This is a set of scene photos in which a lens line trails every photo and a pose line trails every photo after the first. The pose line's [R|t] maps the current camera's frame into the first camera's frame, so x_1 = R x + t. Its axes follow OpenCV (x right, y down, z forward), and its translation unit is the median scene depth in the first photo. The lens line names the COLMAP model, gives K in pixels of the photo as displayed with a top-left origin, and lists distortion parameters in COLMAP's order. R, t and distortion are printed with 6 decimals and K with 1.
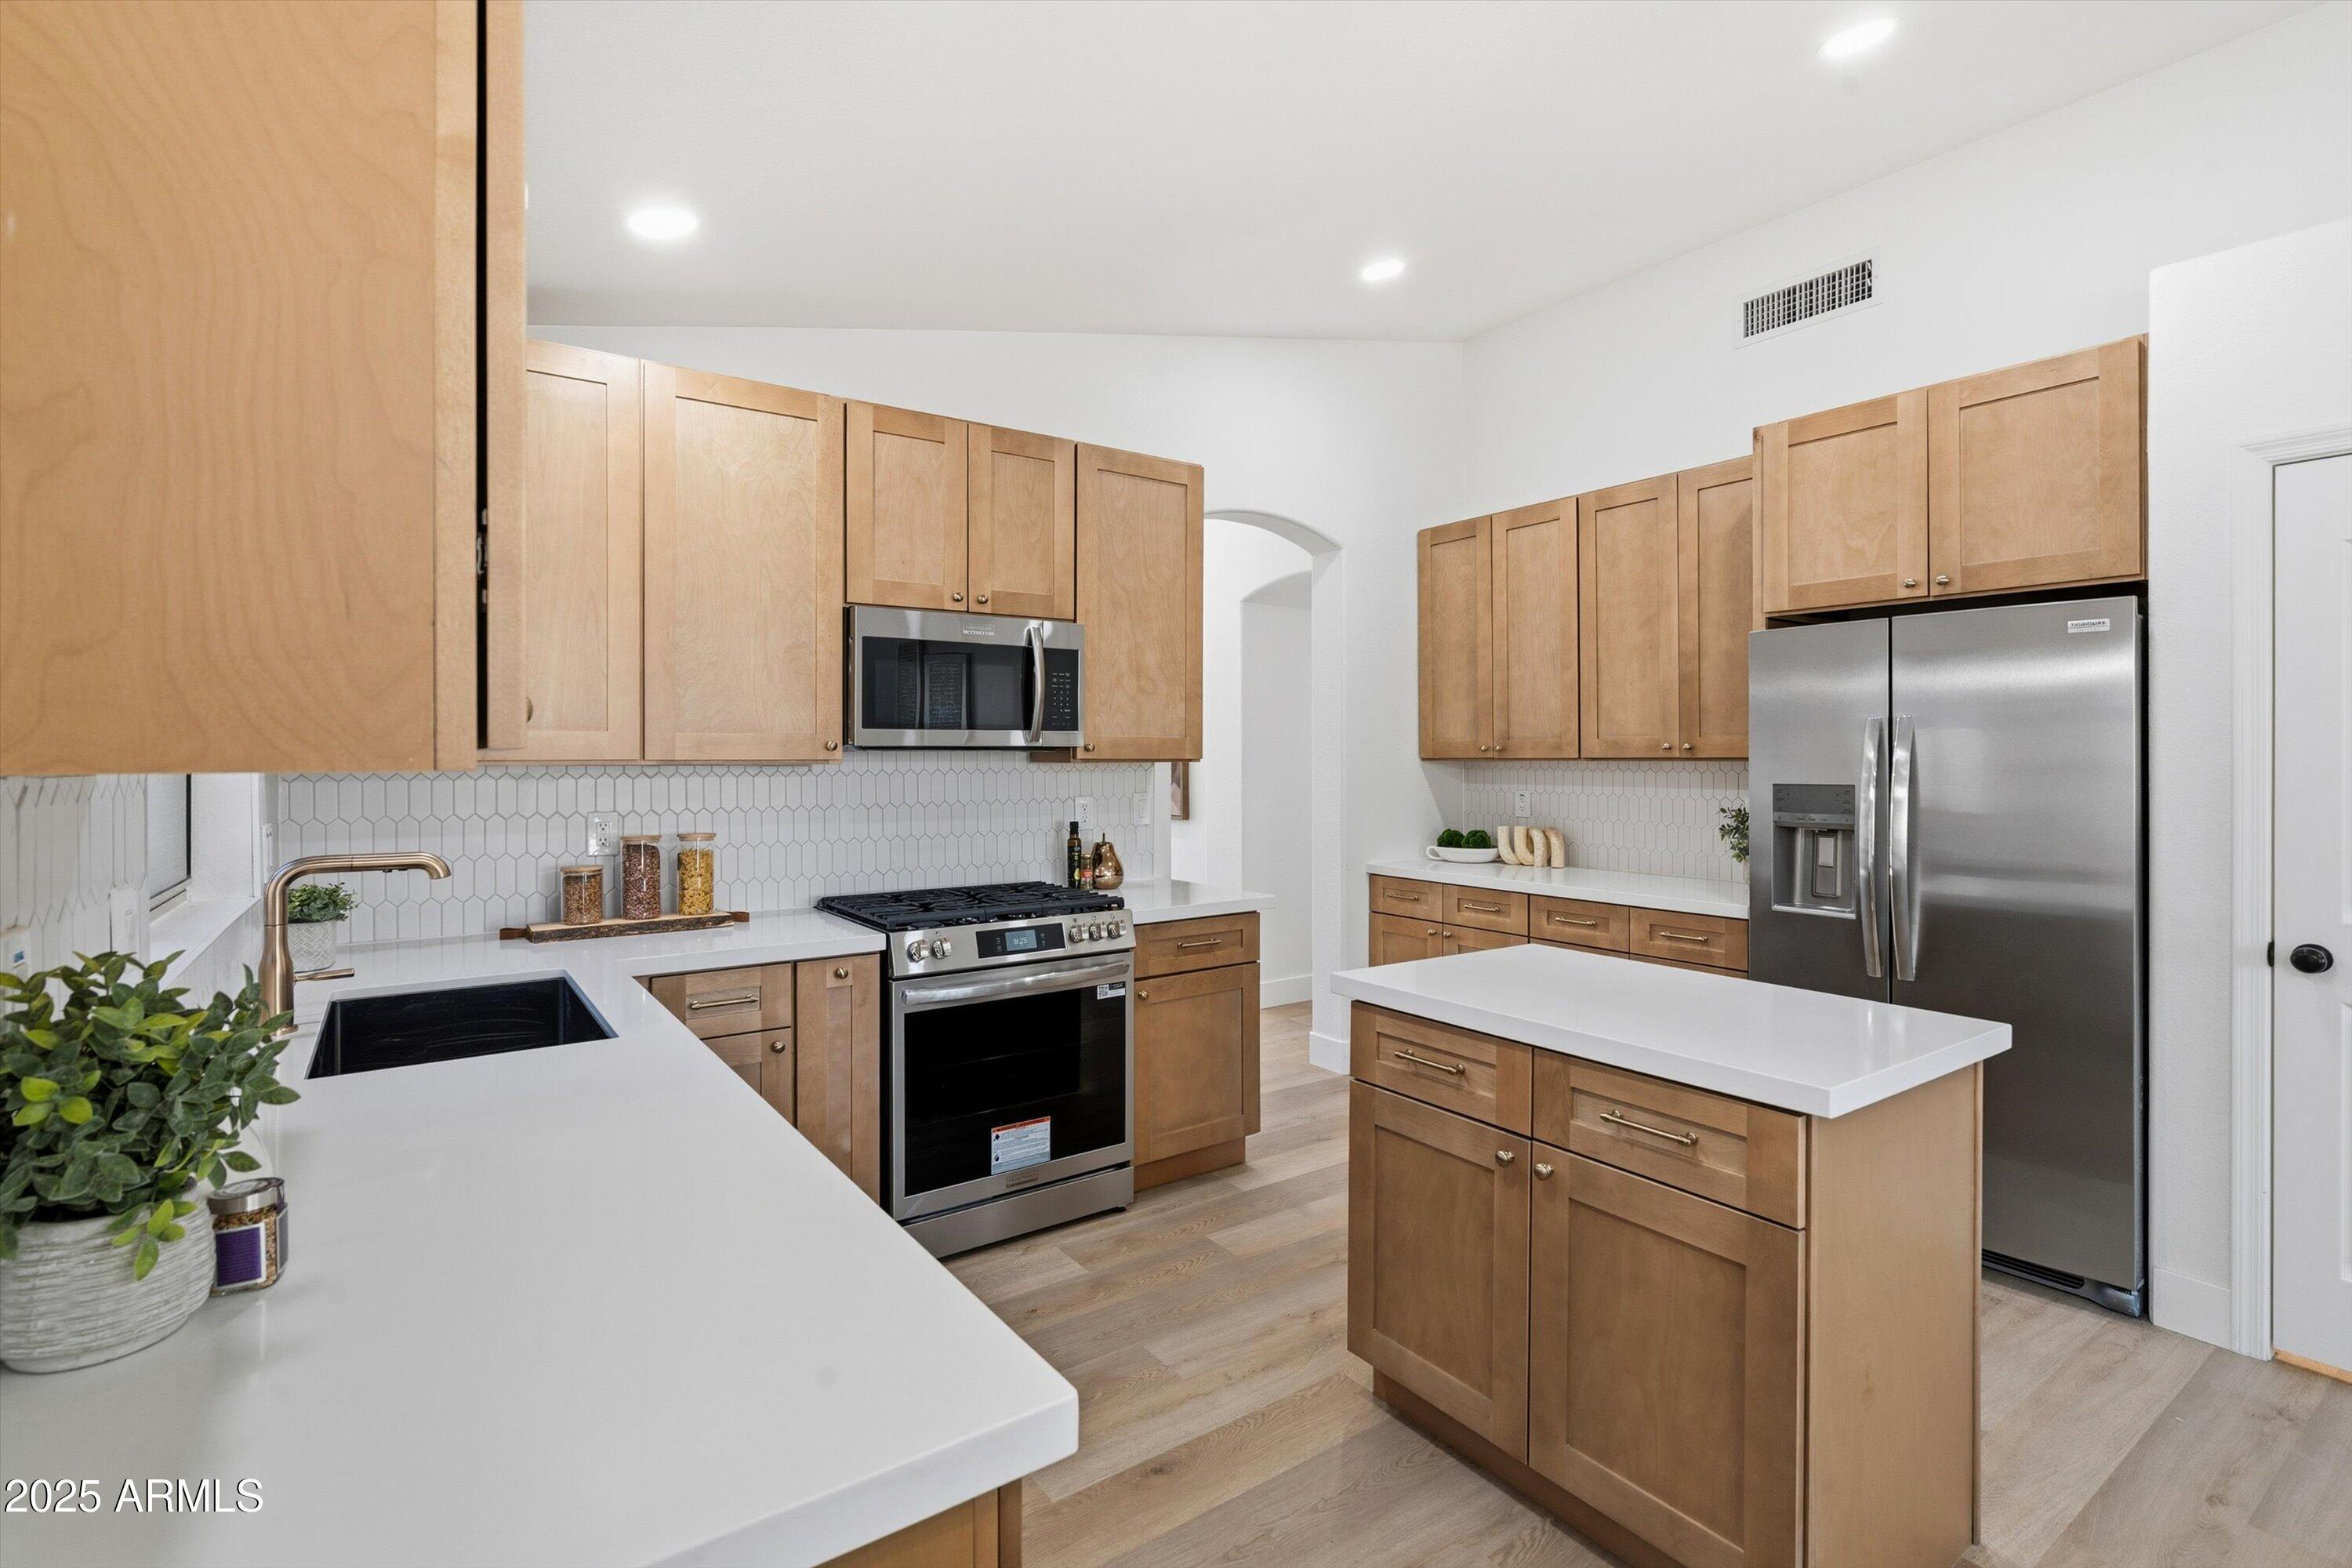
lens RADIAL K [[1070.5, 0, 1178.0], [0, 1070.5, 754.0], [0, 0, 1]] dist [-0.000327, 0.001365]
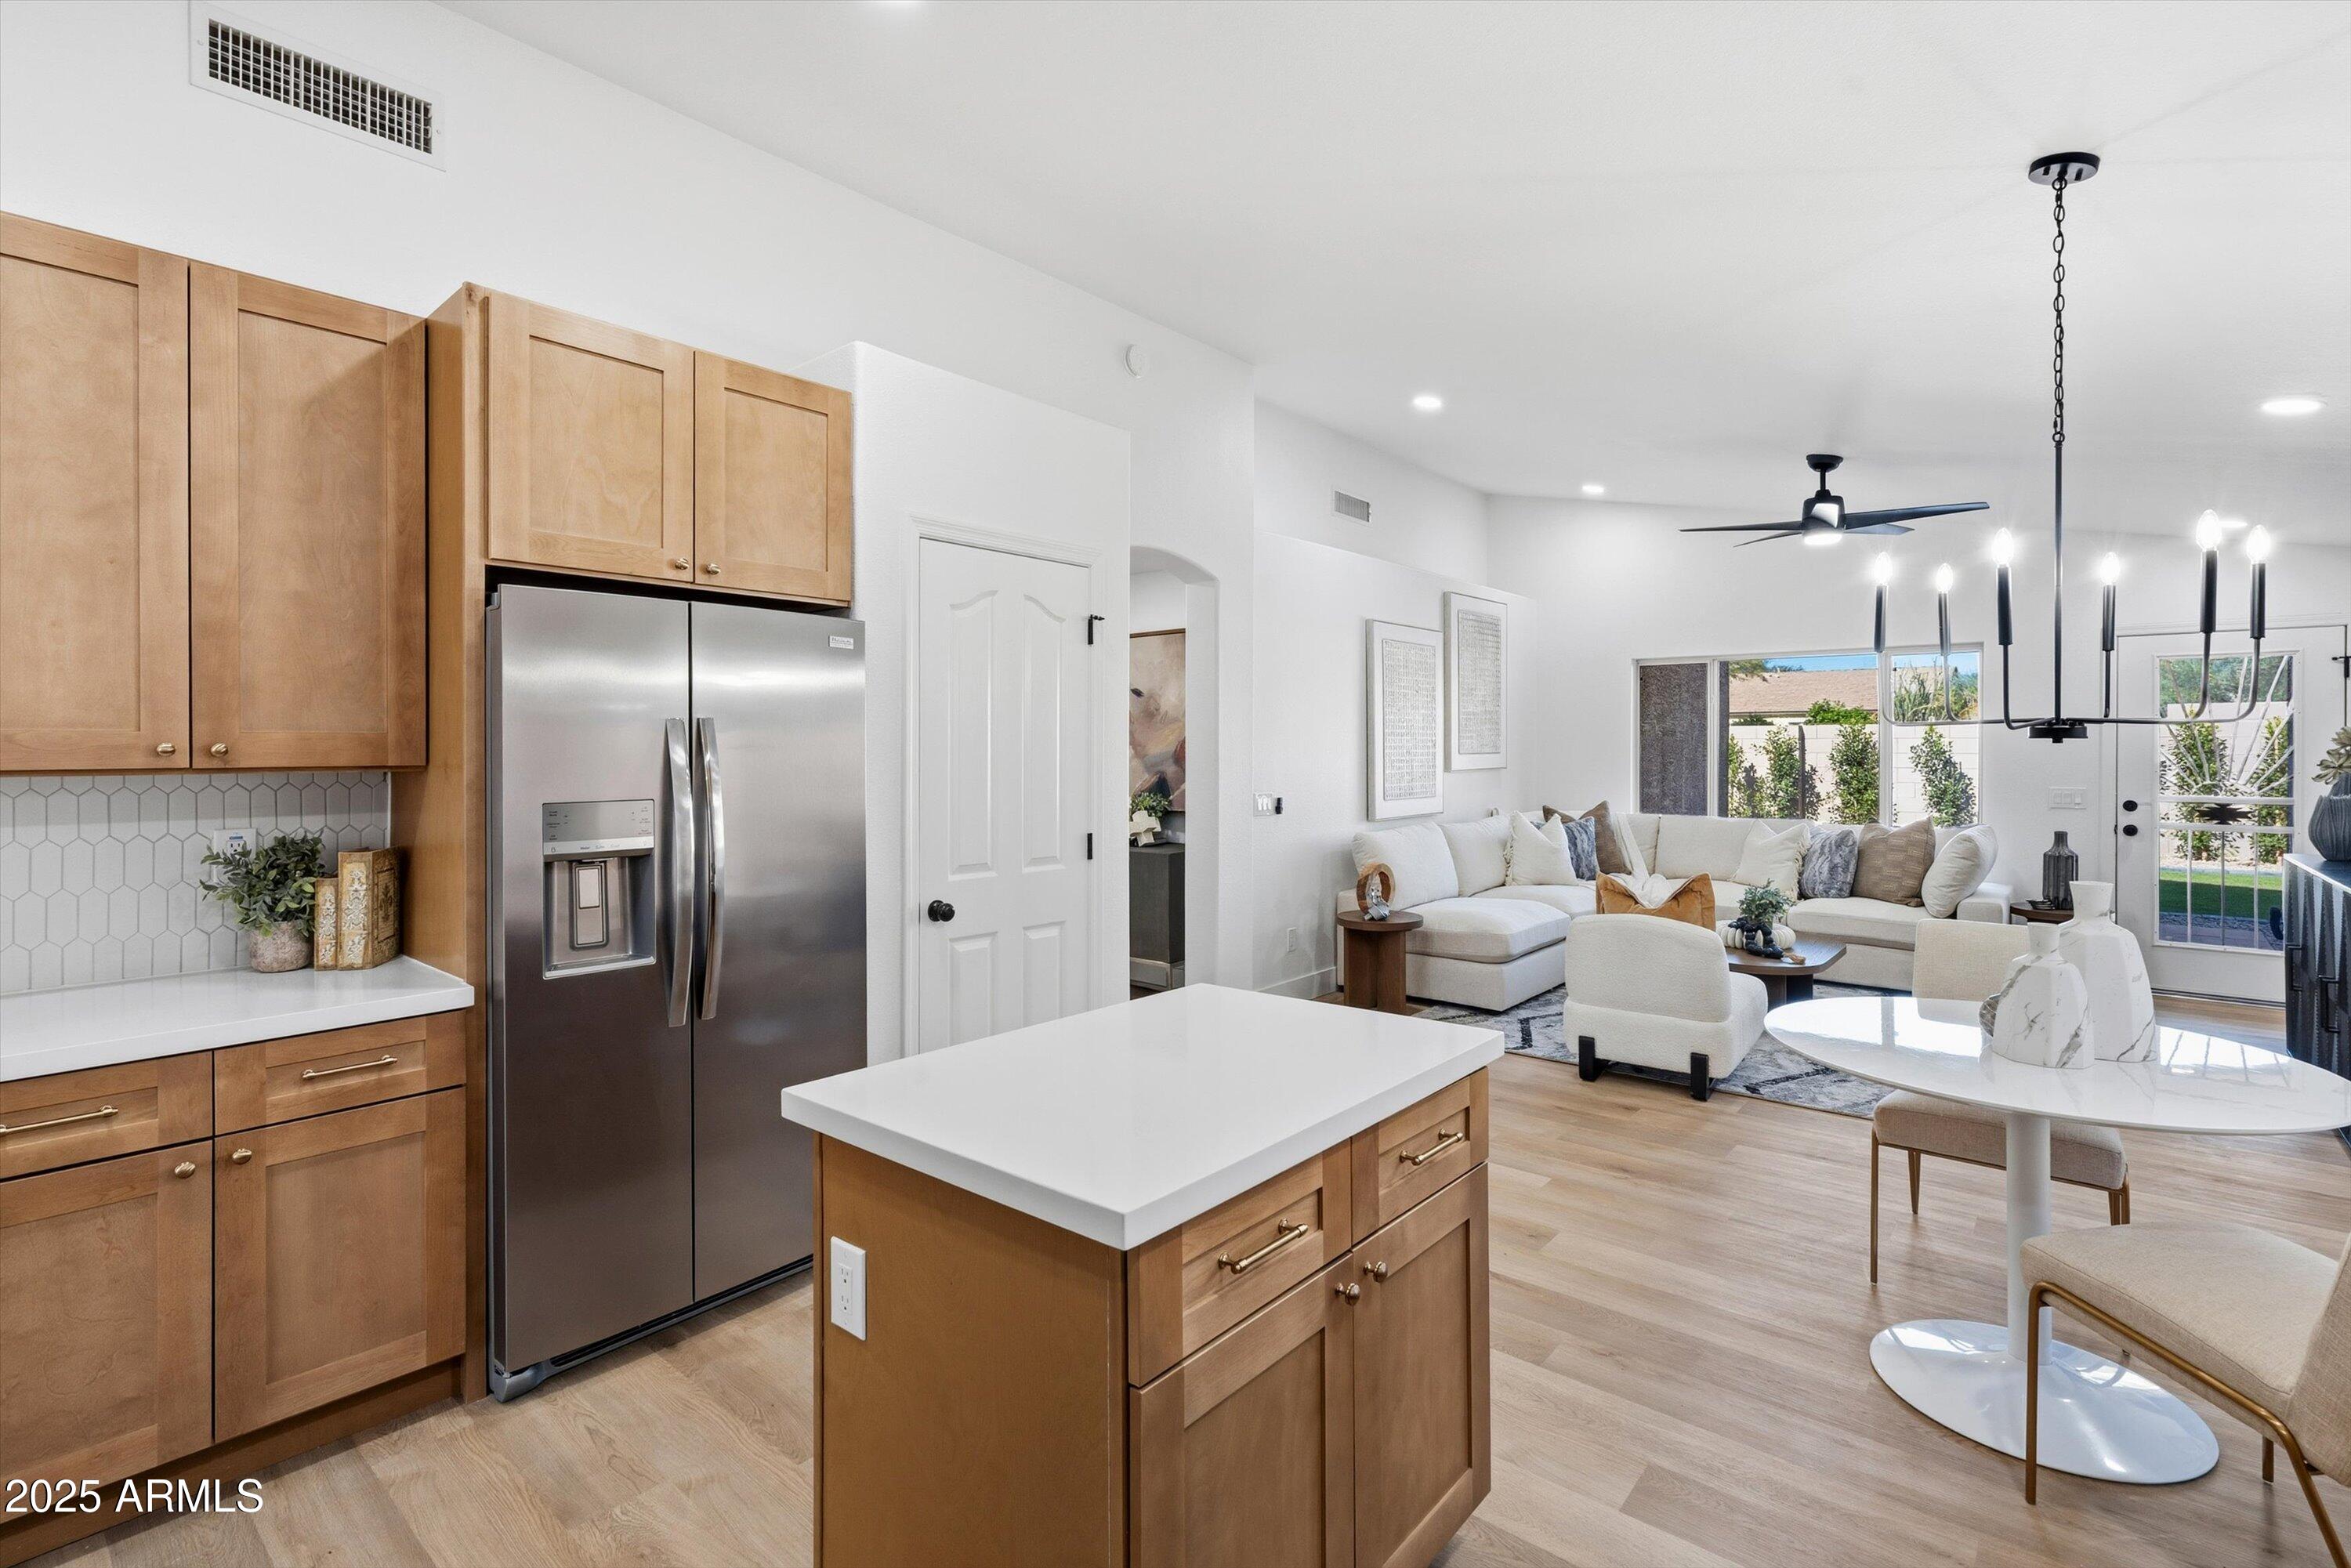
lens RADIAL K [[1070.0, 0, 1186.1], [0, 1070.0, 760.0], [0, 0, 1]] dist [-0.000327, 0.001365]
pose [[-0.235455, -0.011803, 0.971813, -0.228268], [-0.004162, 0.999929, 0.011136, -0.010696], [-0.971876, -0.001423, -0.235488, 0.712197]]
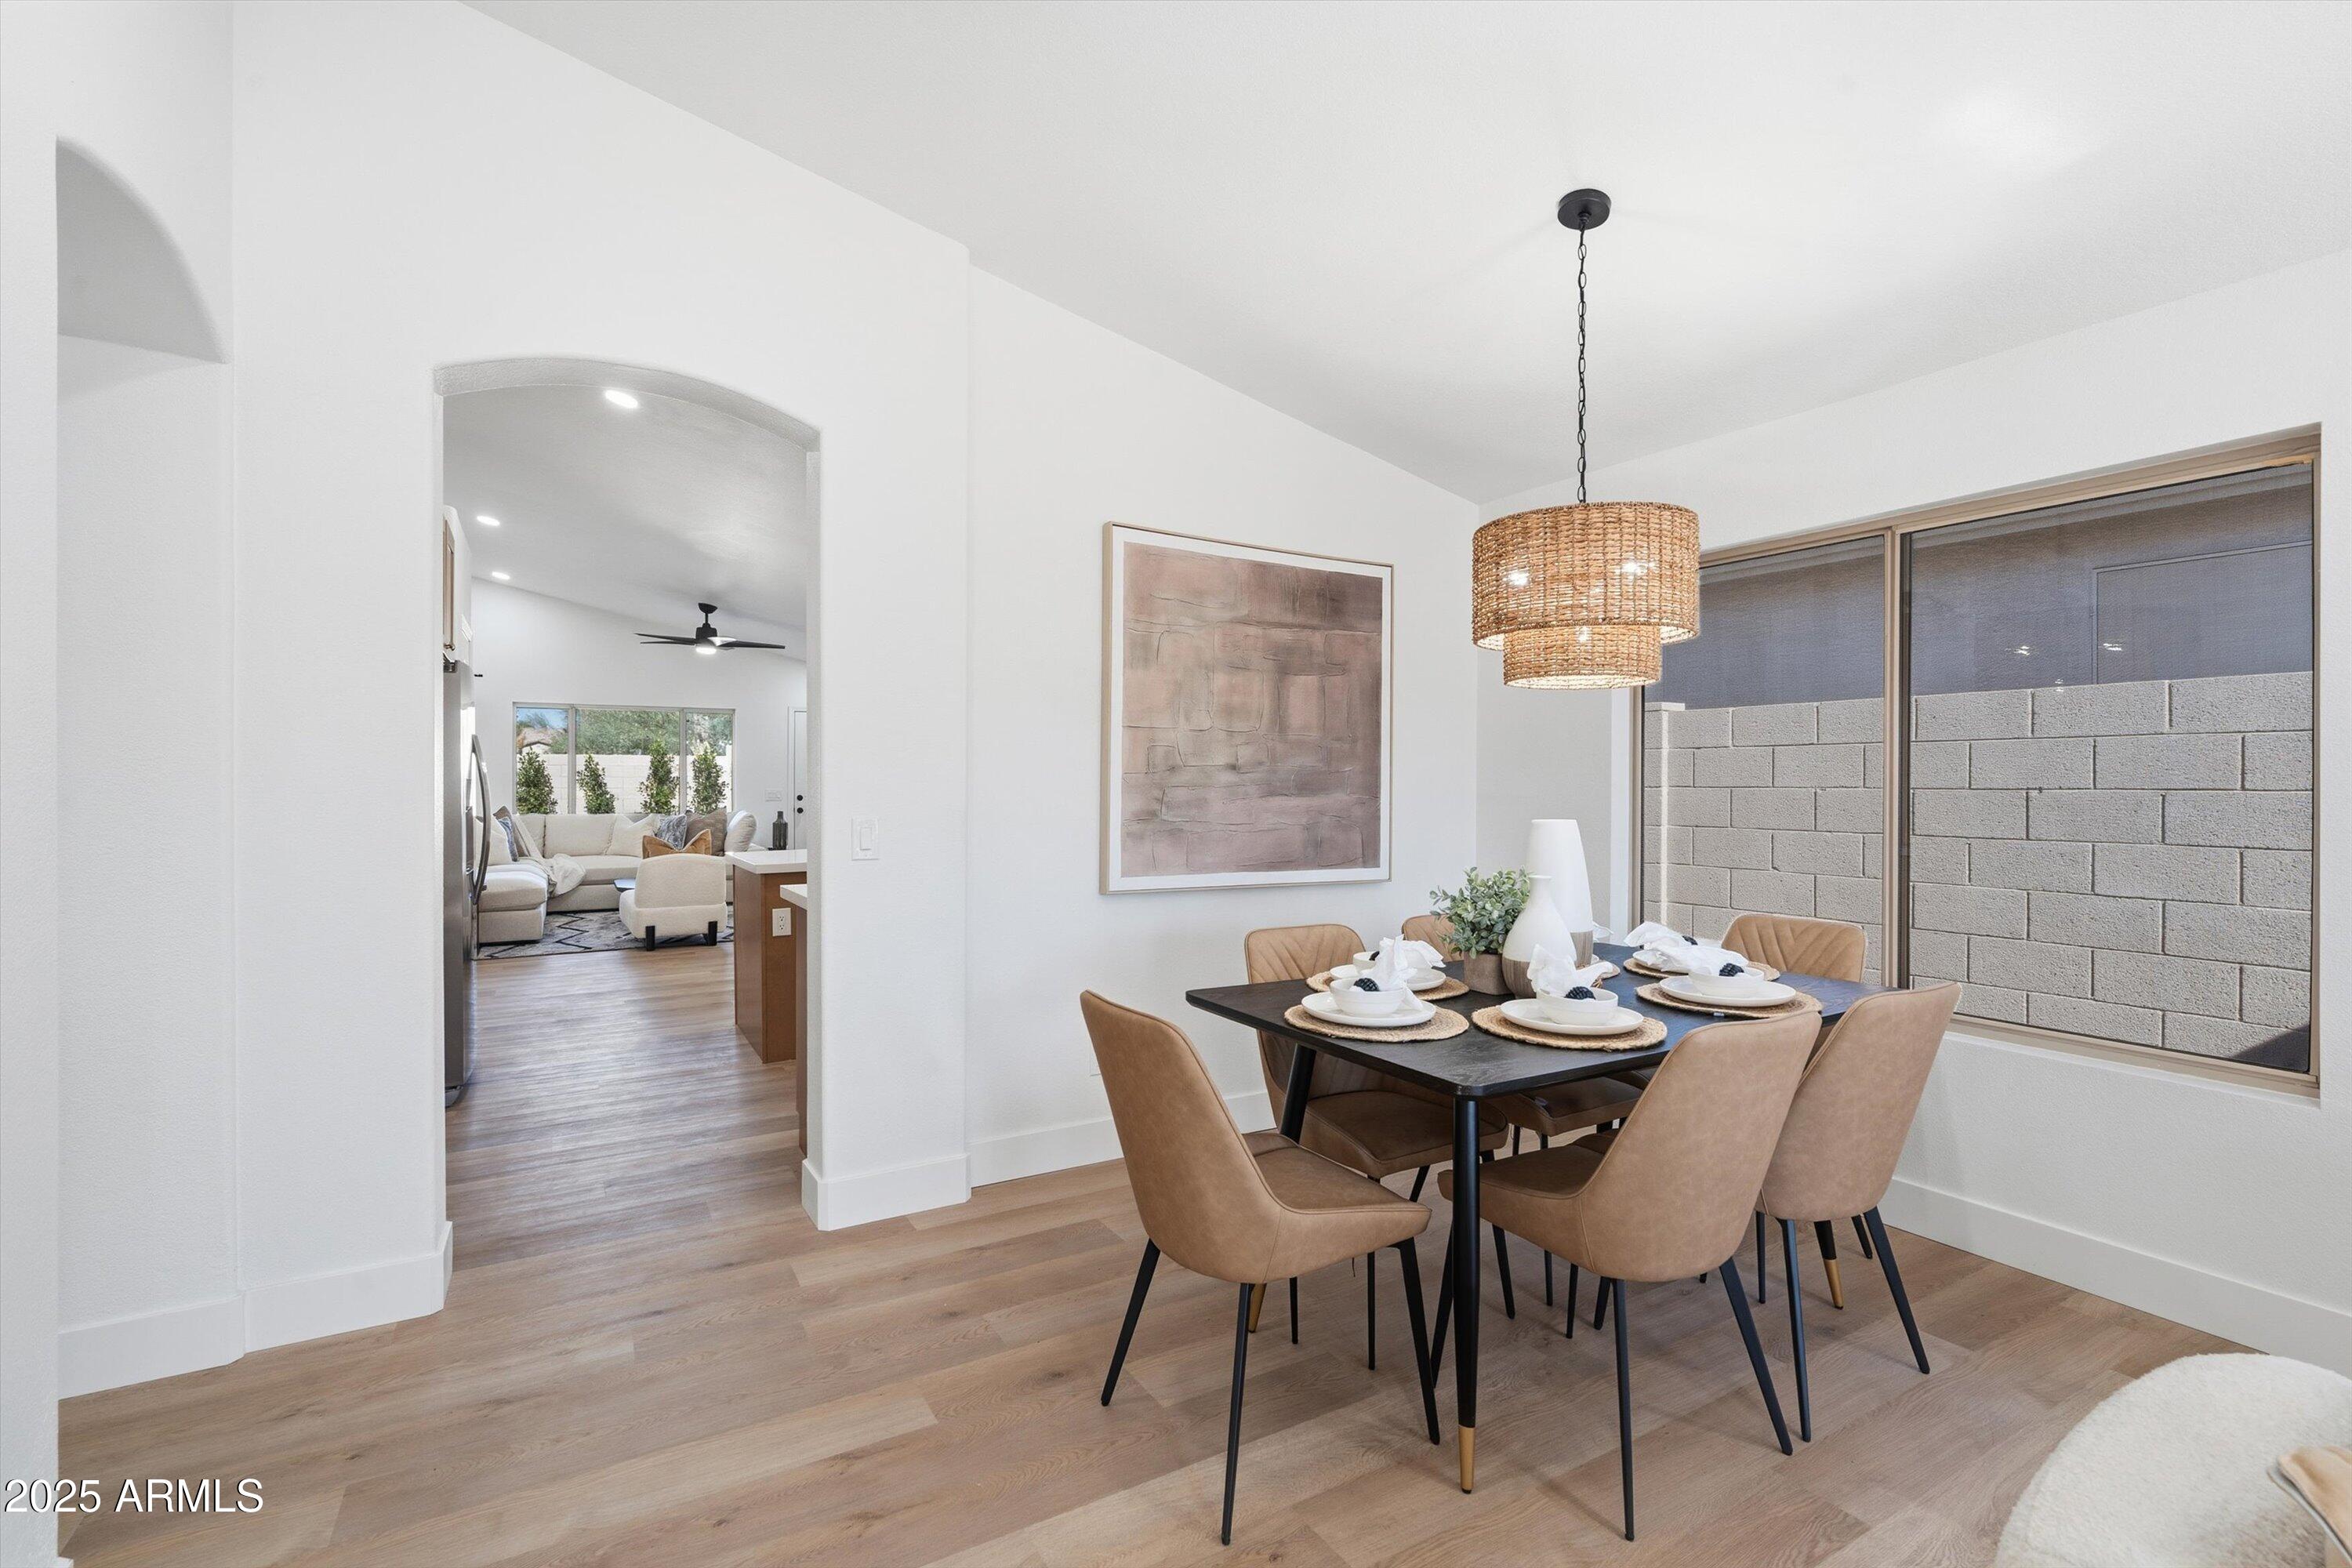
lens RADIAL K [[1070.5, 0, 1167.8], [0, 1070.5, 777.5], [0, 0, 1]] dist [-0.000327, 0.001365]
pose [[-0.994279, -0.000666, 0.106814, -0.443159], [-0.001370, 0.999978, -0.006519, 0.032996], [-0.106807, -0.006628, -0.994258, 2.141858]]
